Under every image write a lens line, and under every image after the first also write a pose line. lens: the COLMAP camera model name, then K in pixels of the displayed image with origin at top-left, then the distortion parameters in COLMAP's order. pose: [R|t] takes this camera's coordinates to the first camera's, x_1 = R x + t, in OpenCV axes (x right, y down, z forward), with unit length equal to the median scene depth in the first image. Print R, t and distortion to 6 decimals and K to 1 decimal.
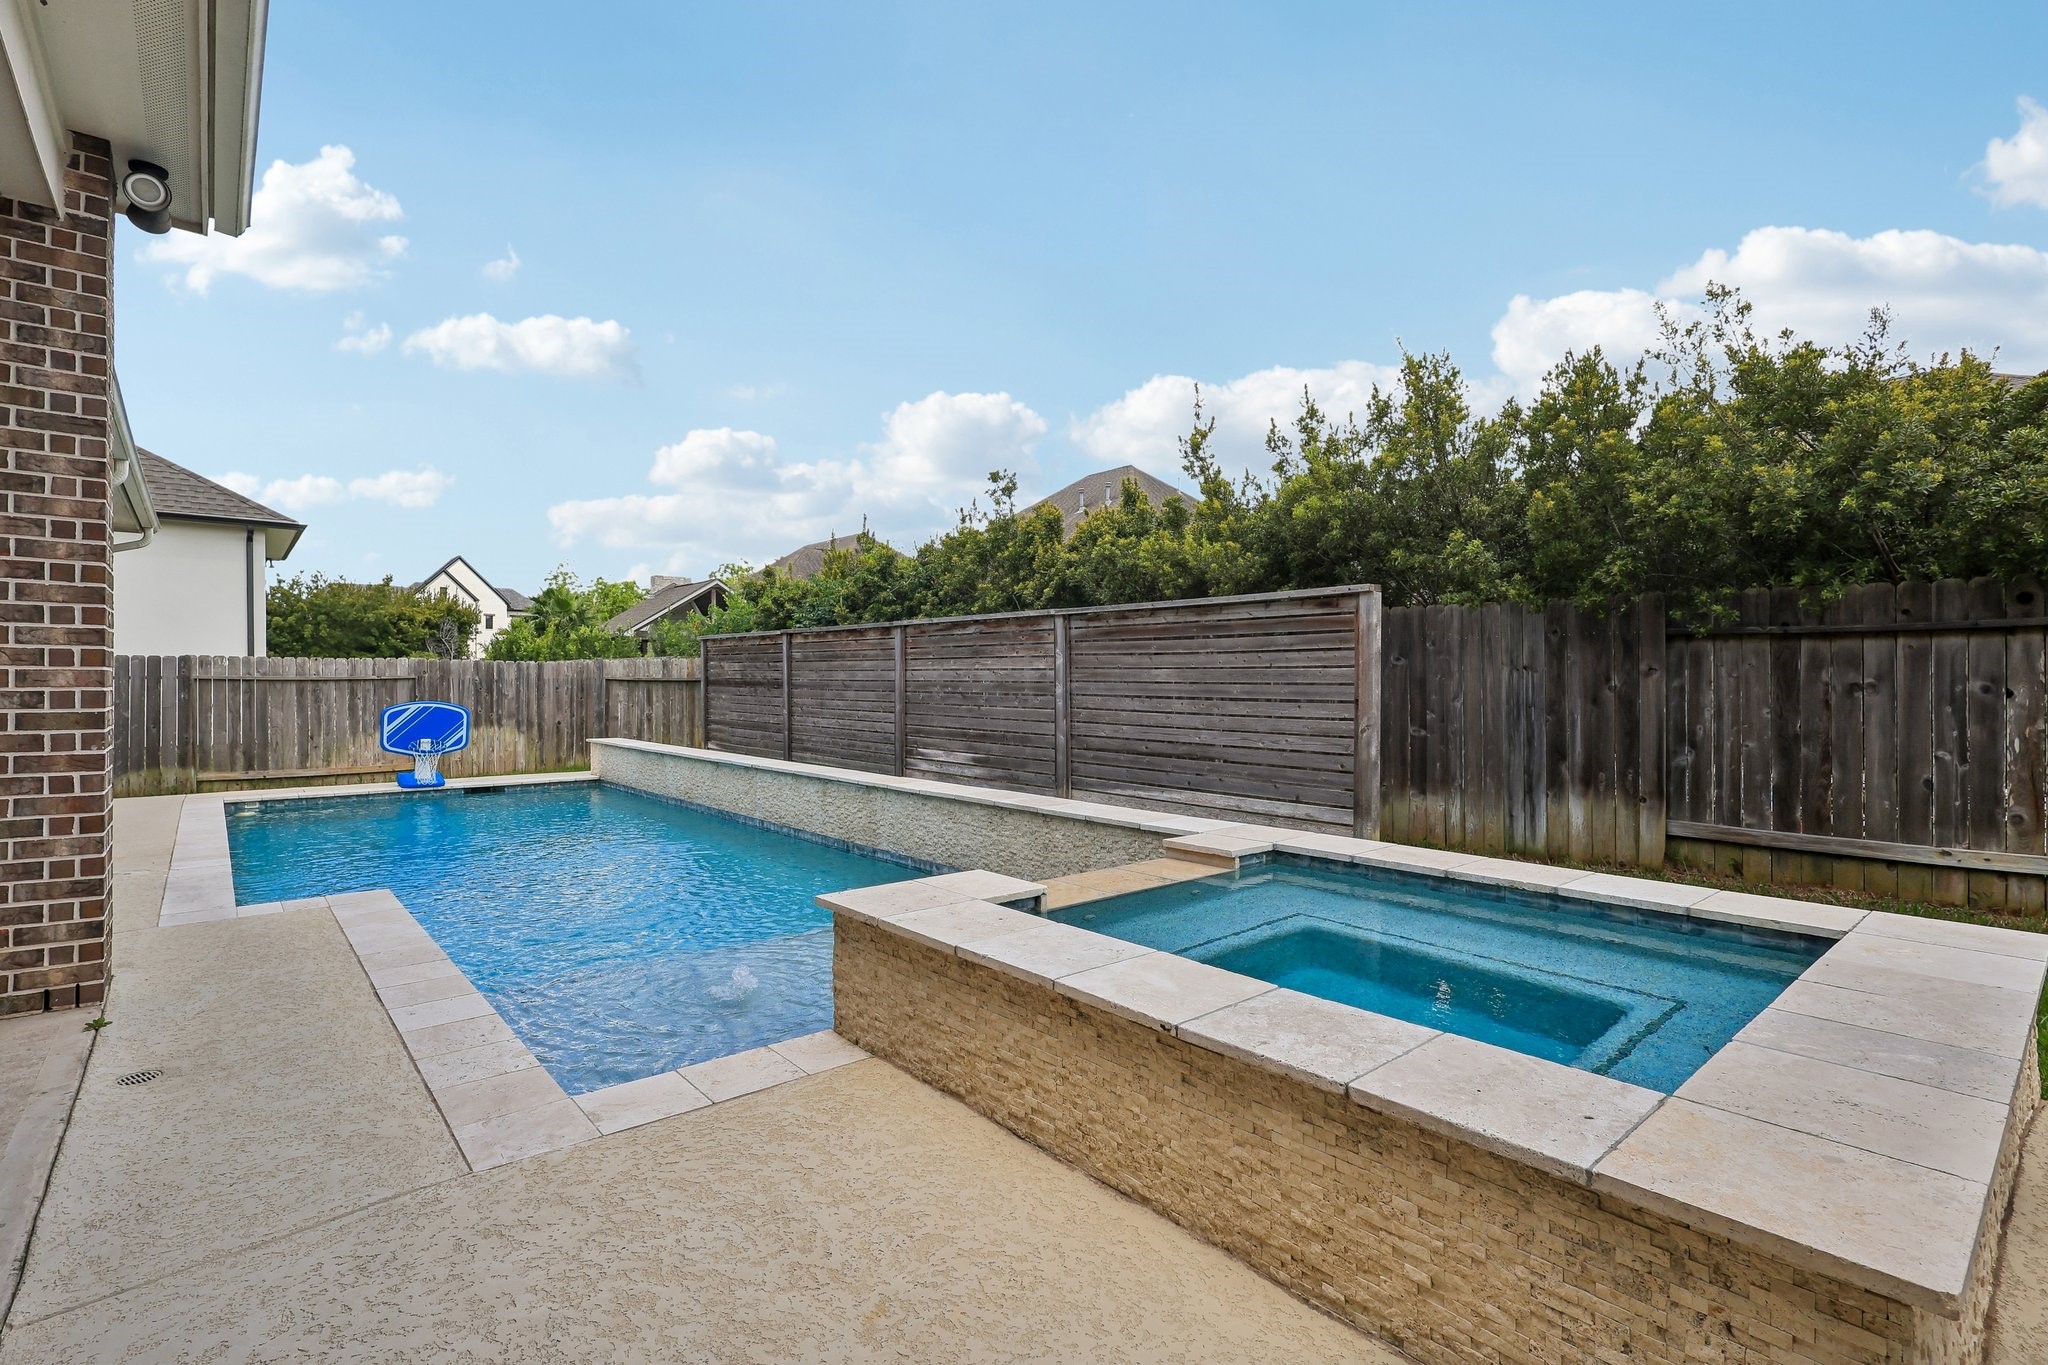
lens RADIAL K [[947.6, 0, 1024.0], [0, 947.6, 682.5], [0, 0, 1]] dist [0.000929, -0.000075]
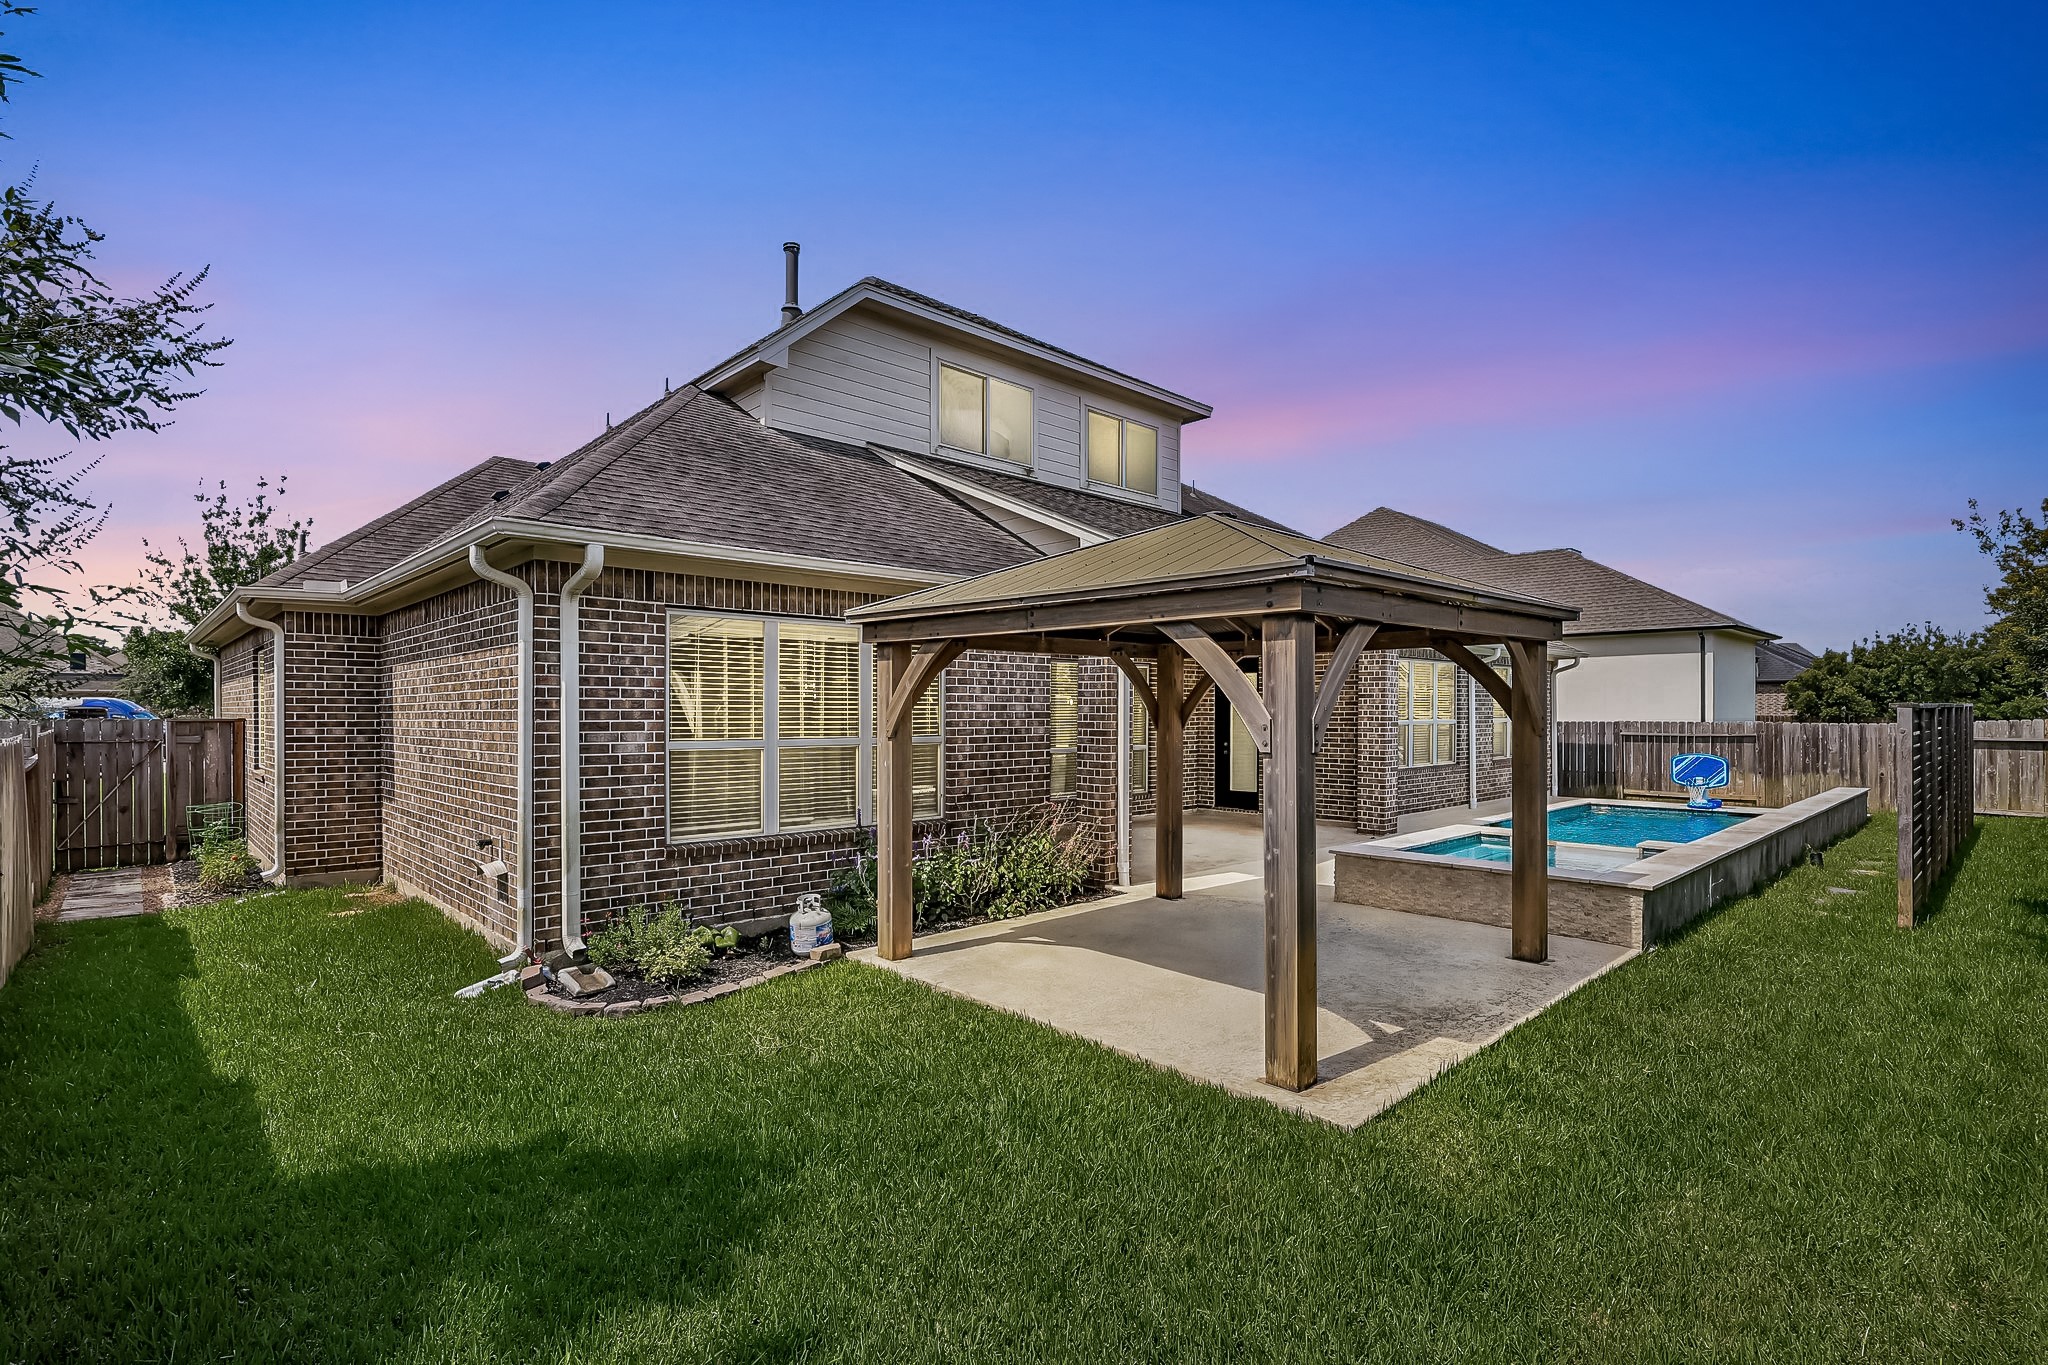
lens RADIAL K [[968.7, 0, 1024.7], [0, 968.7, 722.5], [0, 0, 1]] dist [-0.000293, 0.000070]
pose [[0.048981, 0.008993, -0.998759, 0.816591], [-0.000203, 0.999960, 0.008993, -0.040762], [0.998800, -0.000238, 0.048981, -0.174780]]
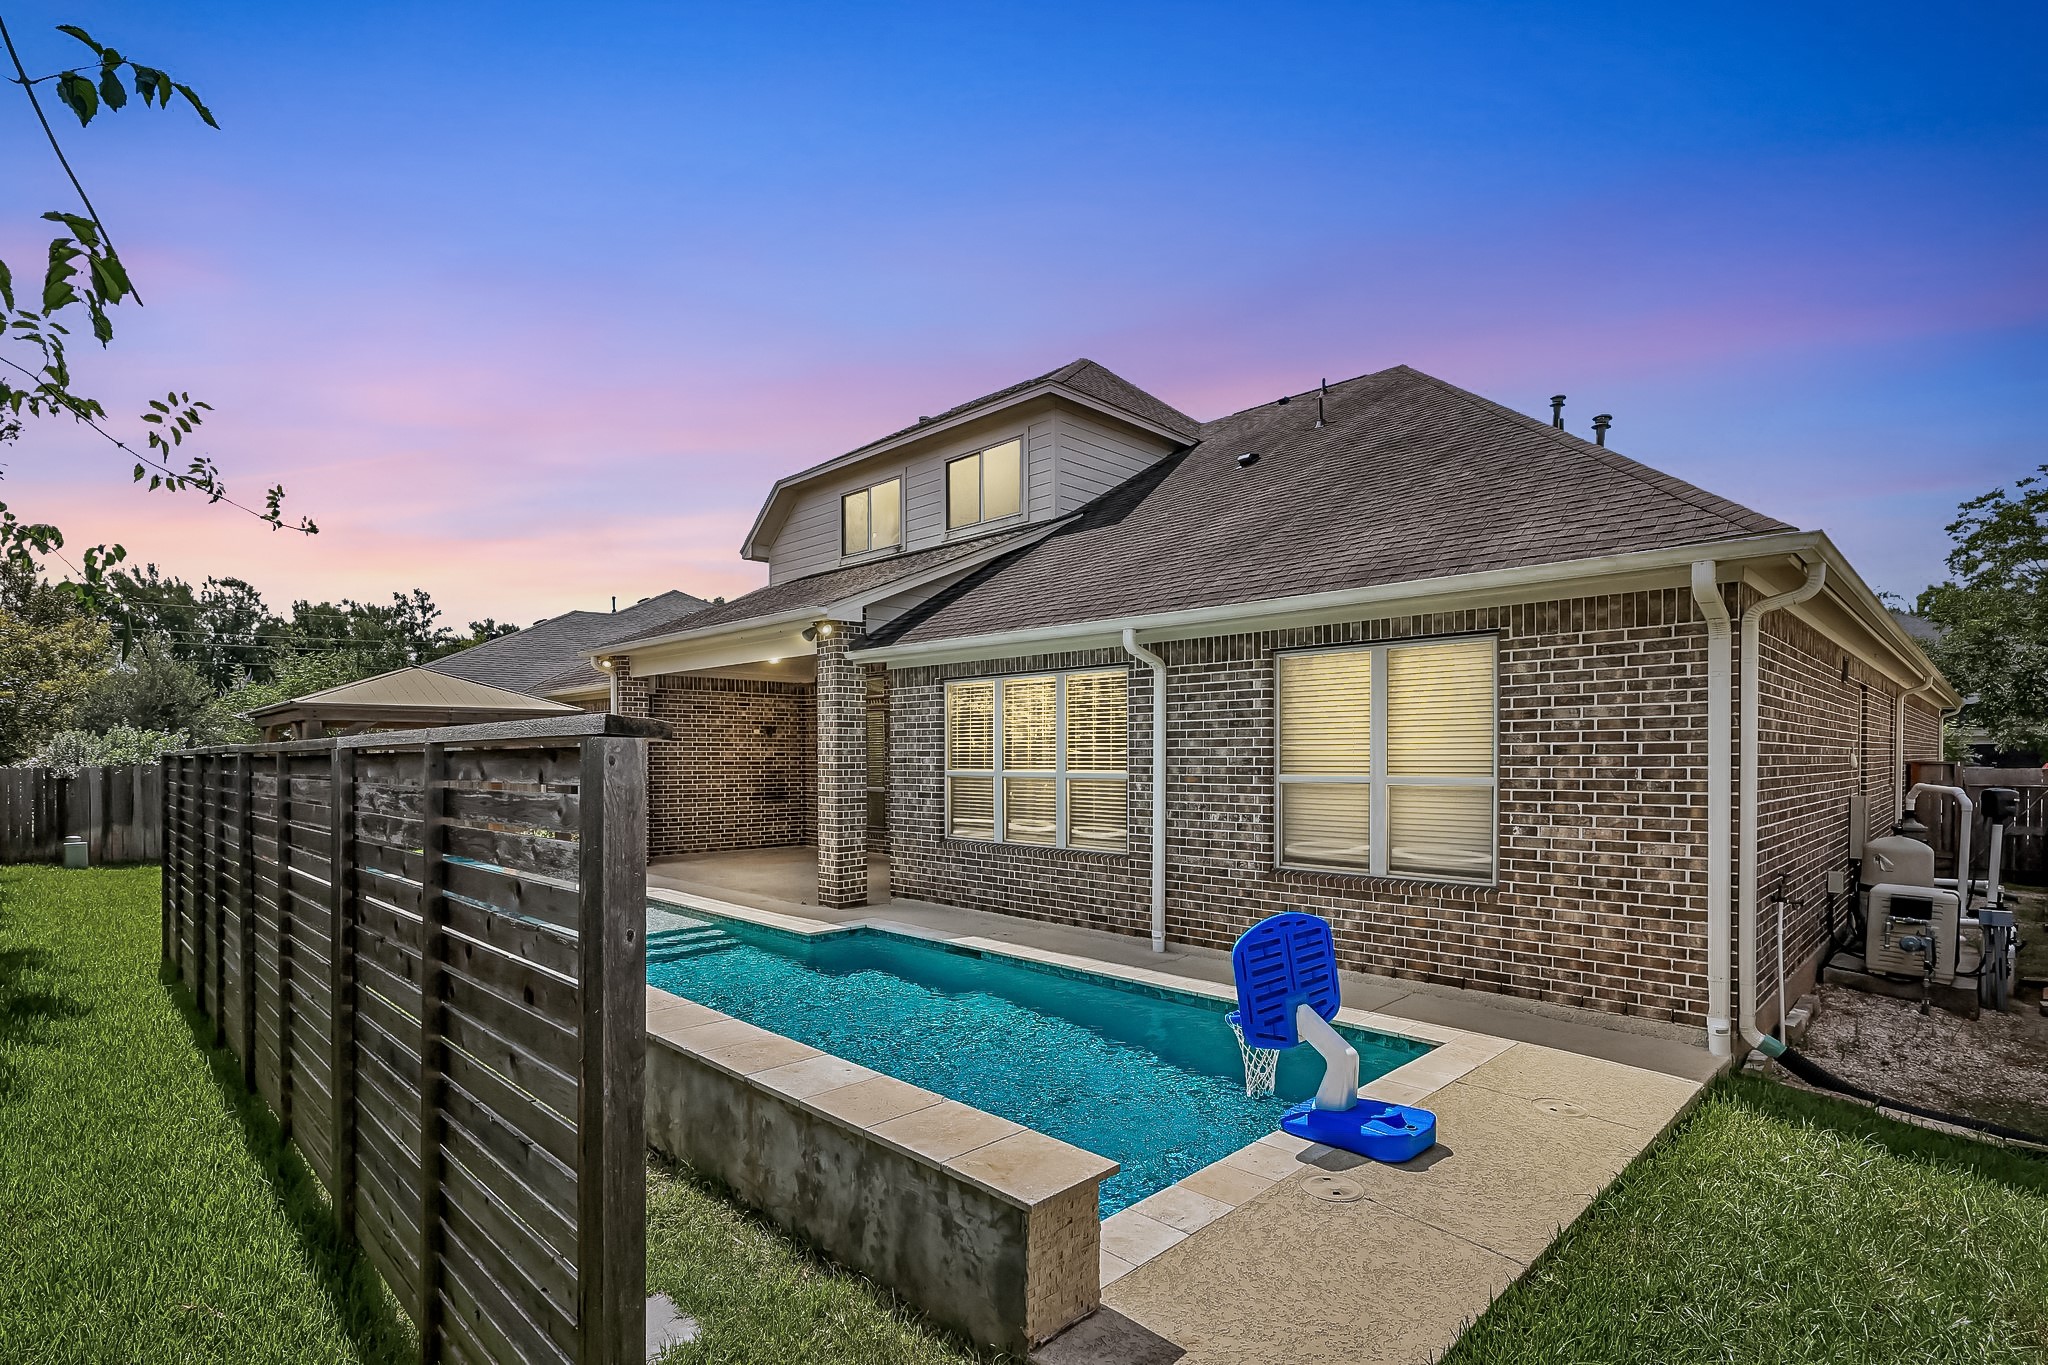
lens RADIAL K [[979.7, 0, 1019.9], [0, 979.7, 781.9], [0, 0, 1]] dist [-0.000624, -0.000133]
pose [[-0.997126, -0.000496, -0.075758, -0.423330], [-0.002495, 0.999651, 0.026303, -0.045026], [0.075719, 0.026416, -0.996779, 1.274716]]
